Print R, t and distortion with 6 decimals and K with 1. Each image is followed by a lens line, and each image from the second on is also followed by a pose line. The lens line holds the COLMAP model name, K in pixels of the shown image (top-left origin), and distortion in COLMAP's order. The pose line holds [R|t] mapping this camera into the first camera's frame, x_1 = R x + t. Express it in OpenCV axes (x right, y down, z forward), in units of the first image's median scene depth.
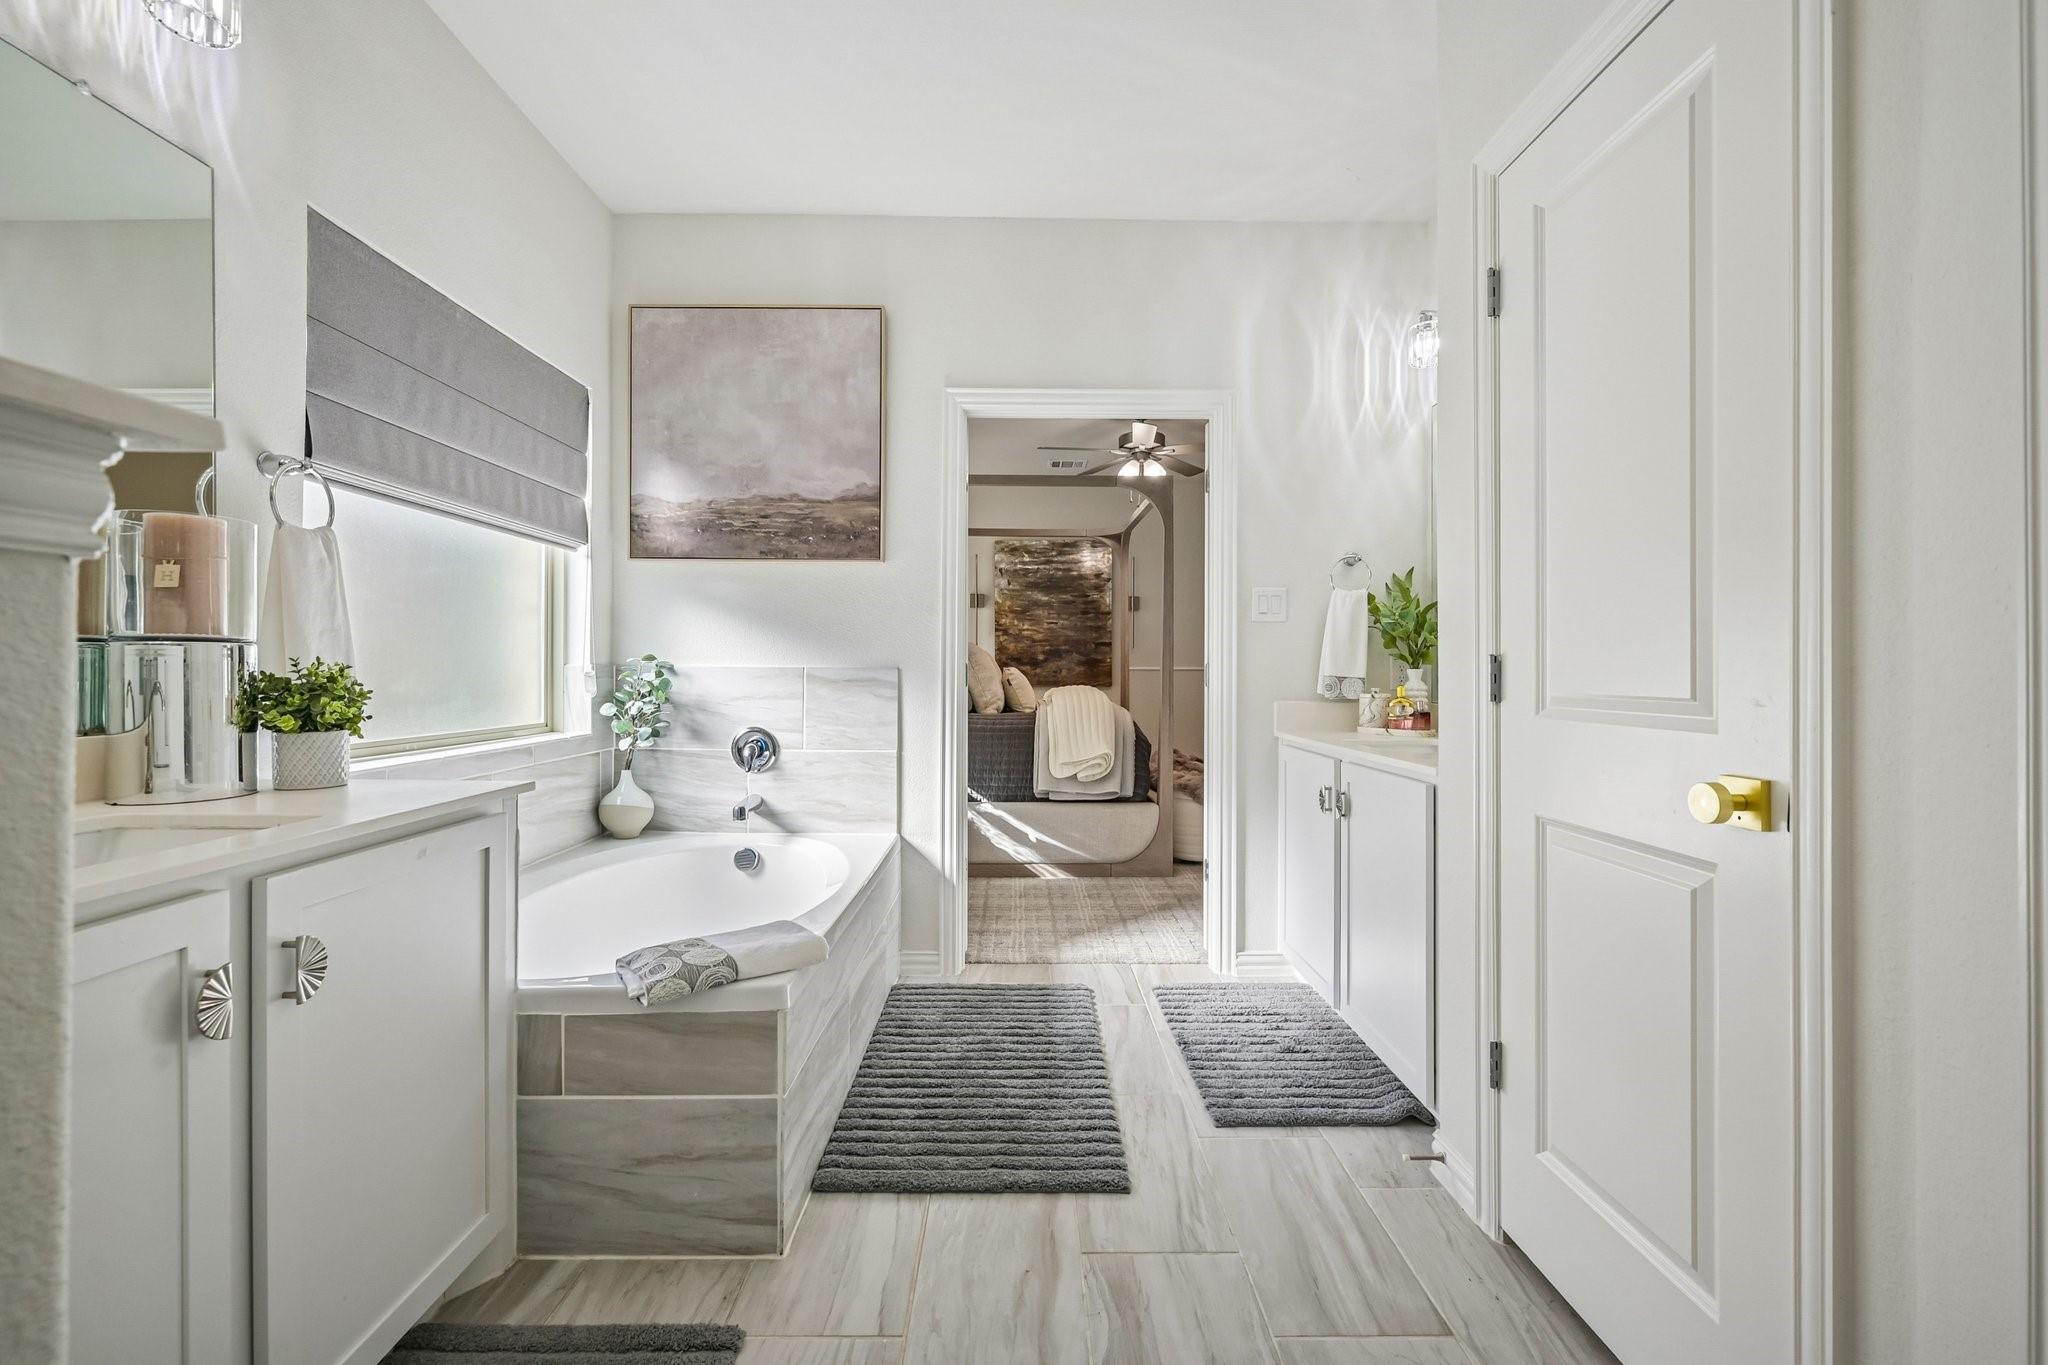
lens RADIAL K [[853.0, 0, 1035.3], [0, 853.0, 663.5], [0, 0, 1]] dist [-0.000277, 0.000897]
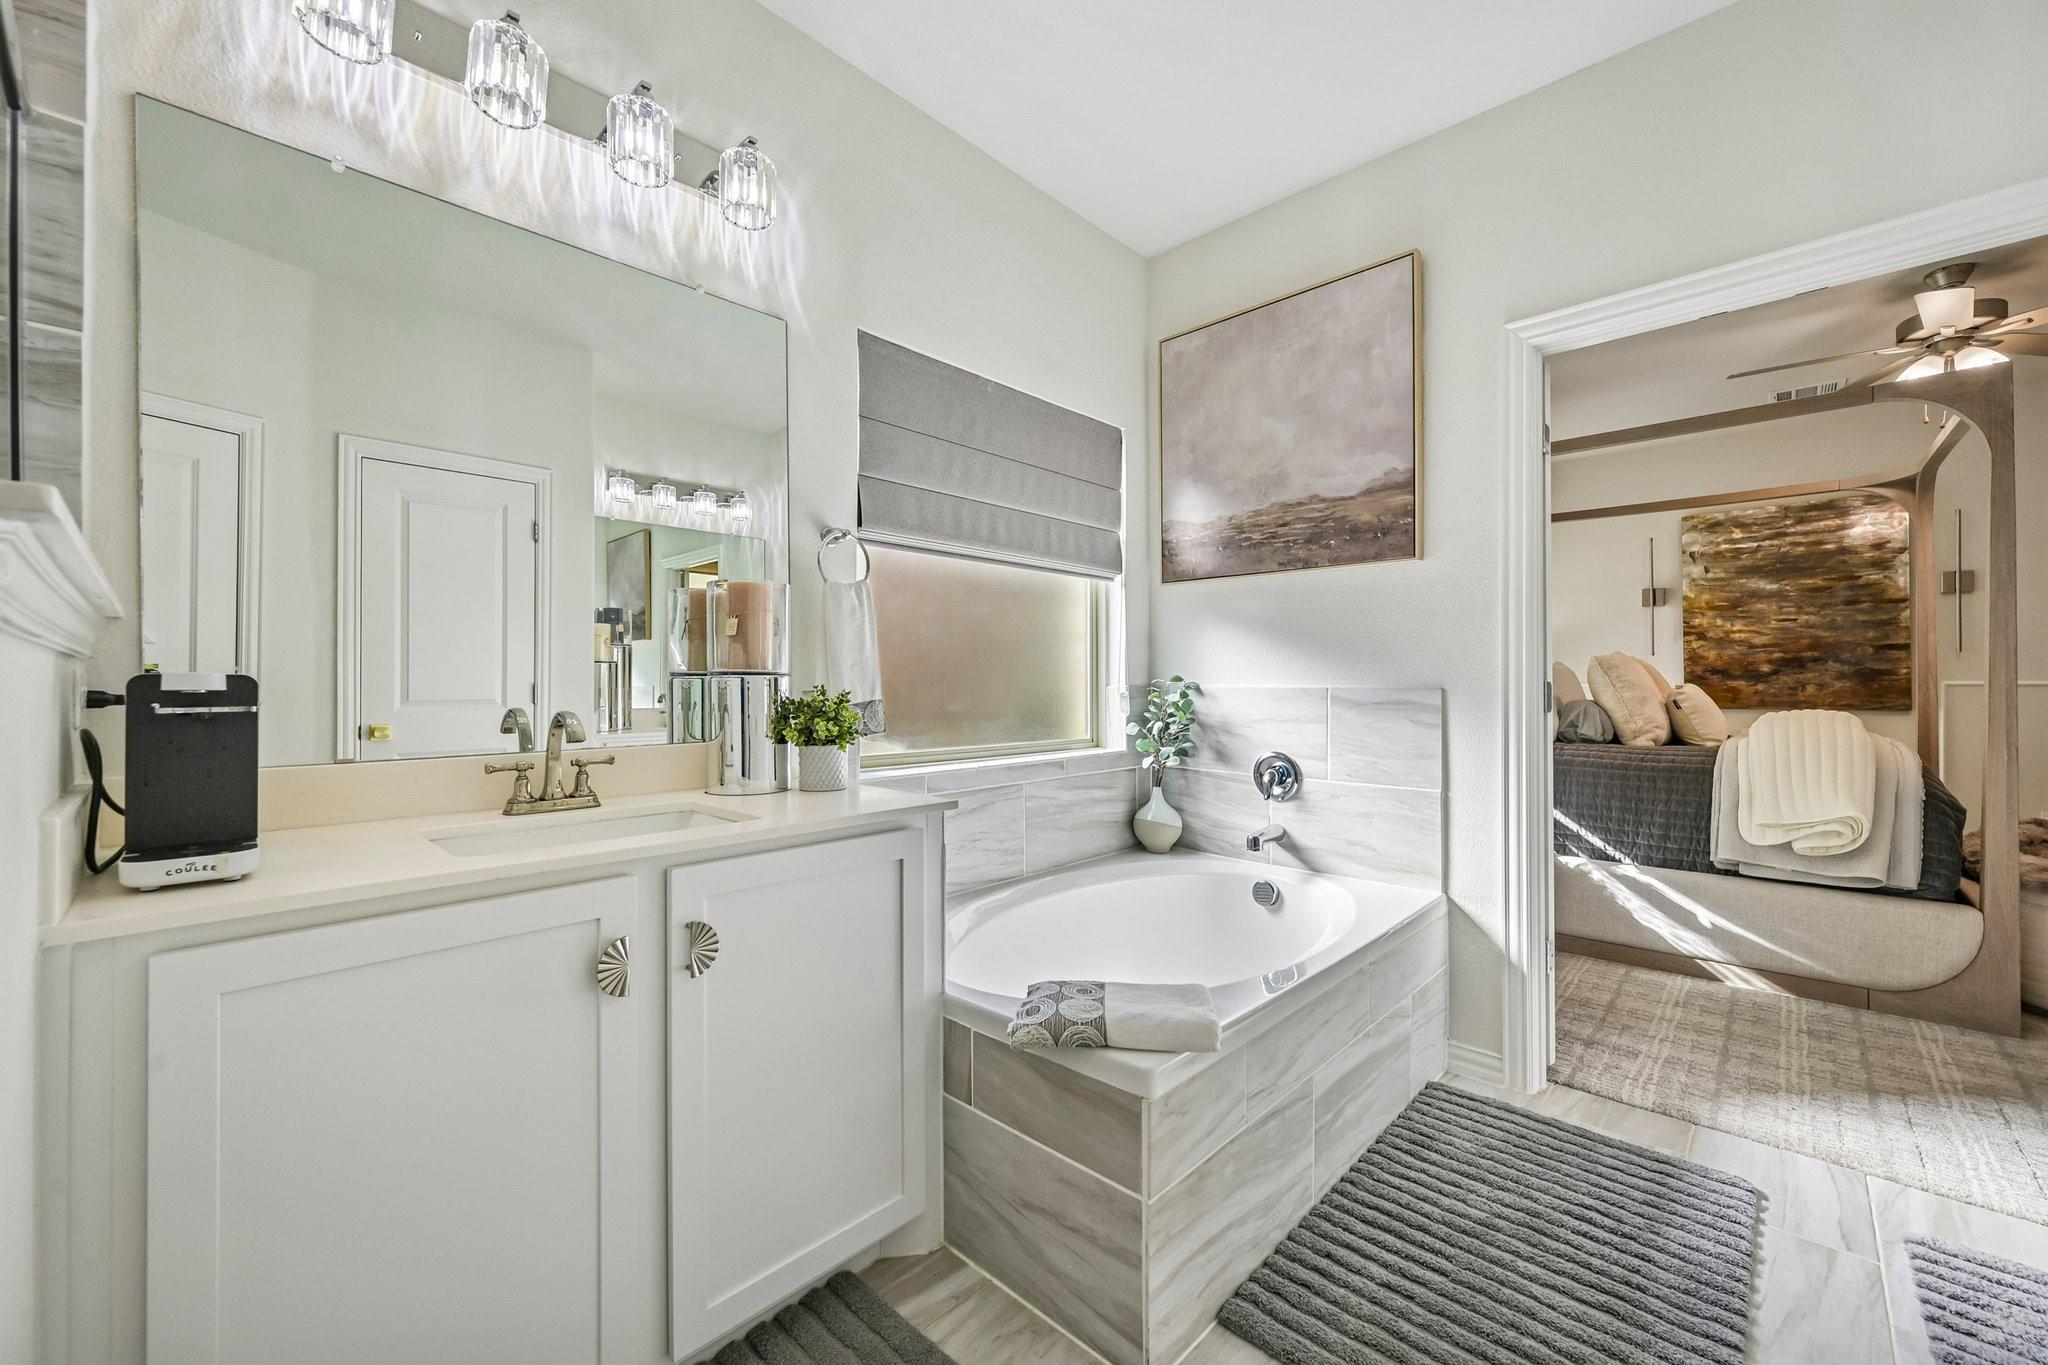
lens RADIAL K [[810.1, 0, 1027.0], [0, 810.1, 676.8], [0, 0, 1]] dist [0.000788, 0.000907]
pose [[0.715667, -0.011306, -0.698350, 0.104840], [0.009755, 0.999933, -0.006192, -0.005054], [0.698374, -0.002381, 0.715729, 0.192813]]
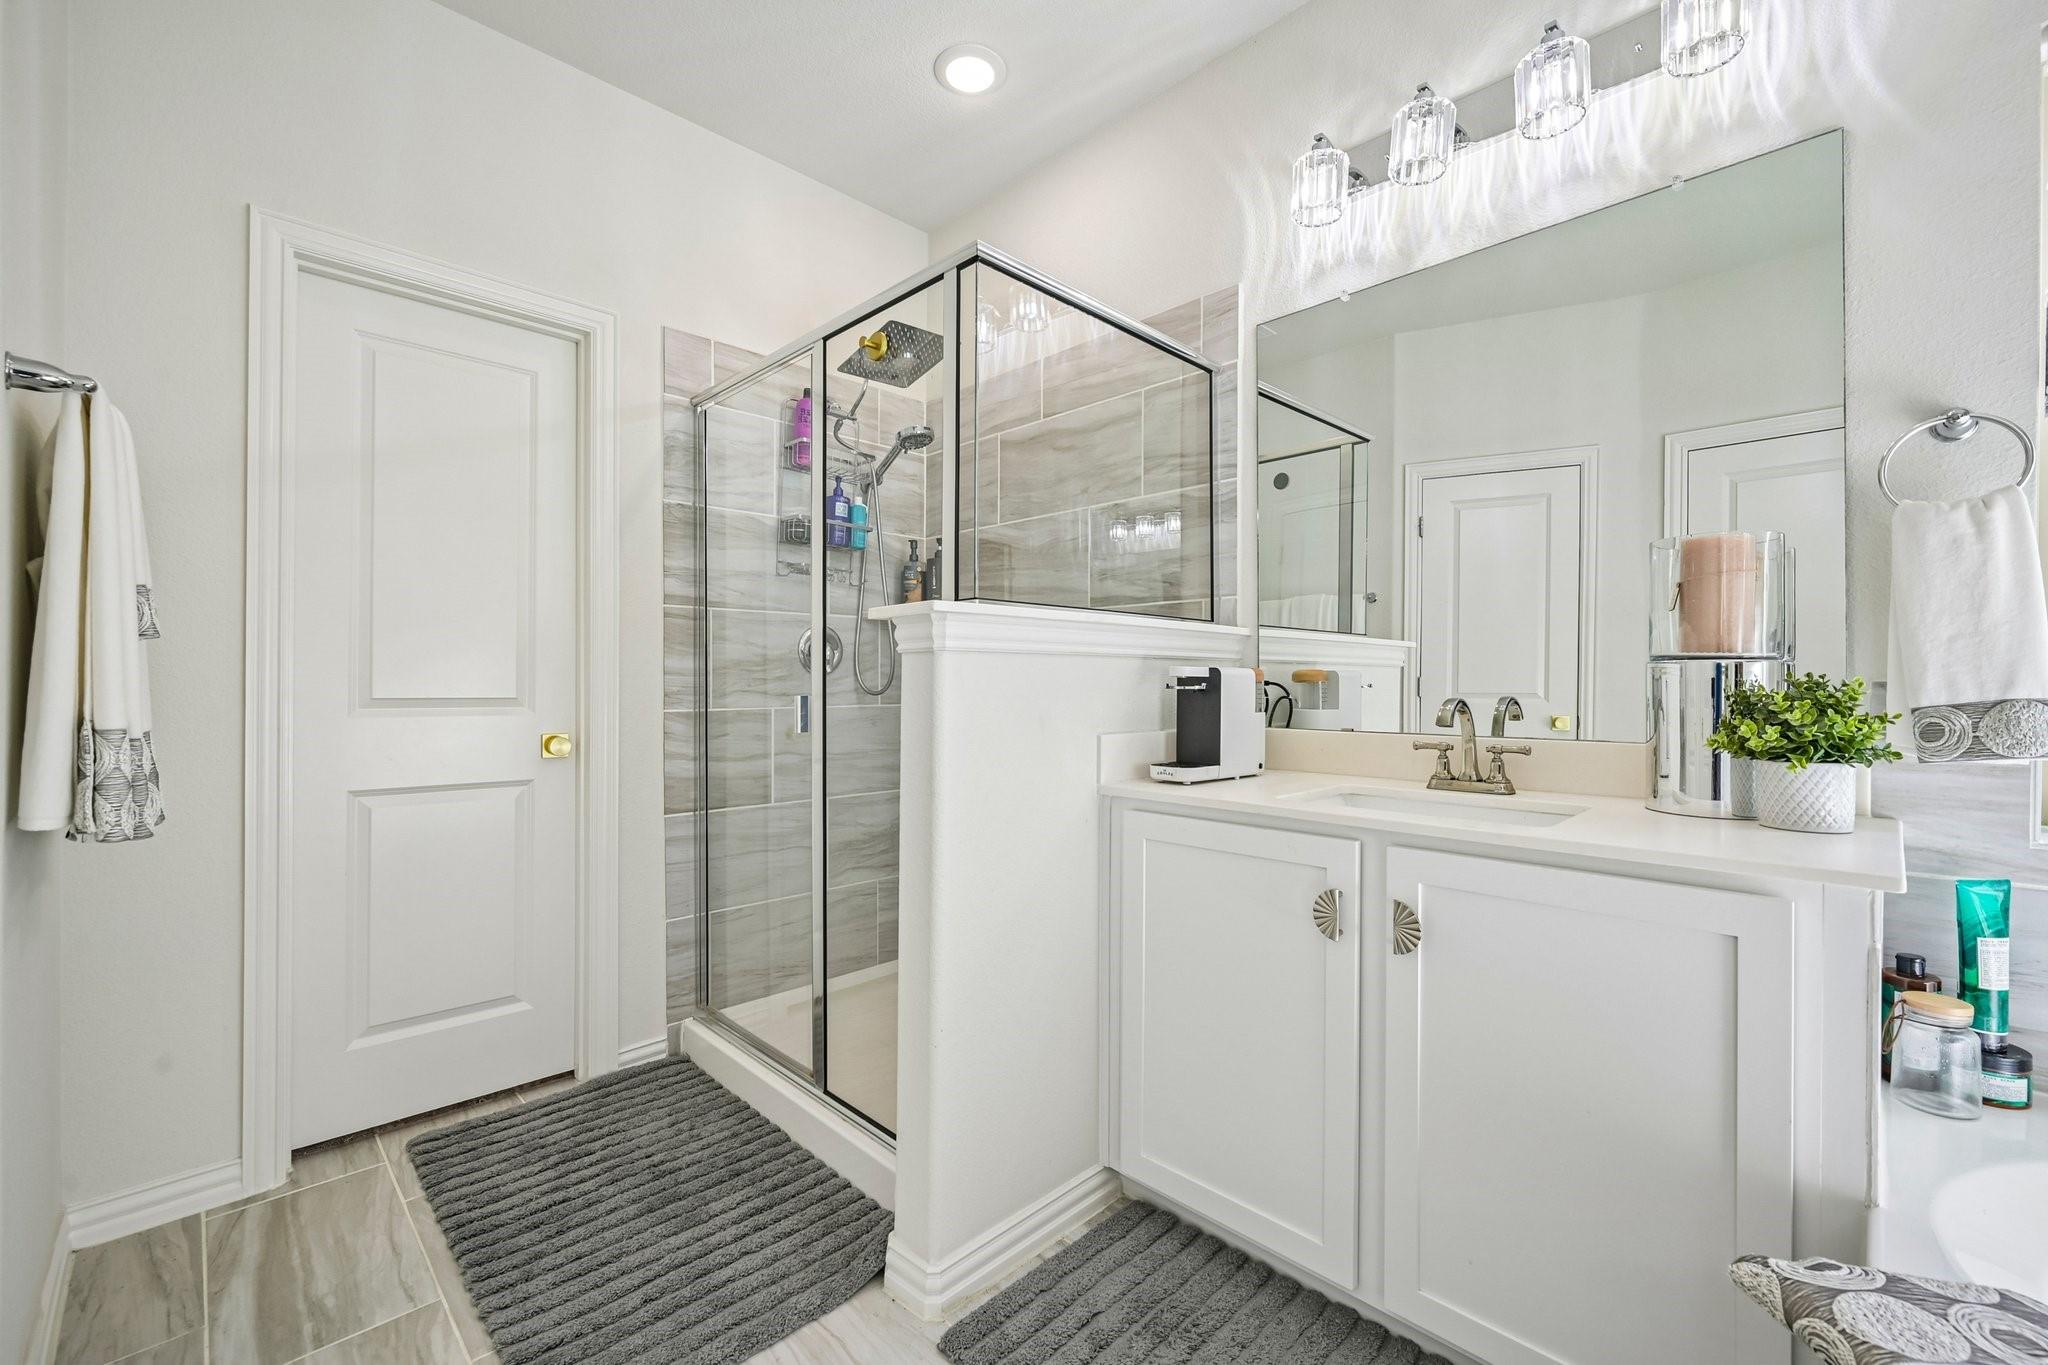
lens RADIAL K [[853.0, 0, 1040.2], [0, 853.0, 684.2], [0, 0, 1]] dist [-0.000277, 0.000897]
pose [[-0.715262, -0.001619, -0.698855, 0.144208], [0.000548, 0.999996, -0.002878, 0.002845], [0.698856, -0.002441, -0.715258, 0.577572]]
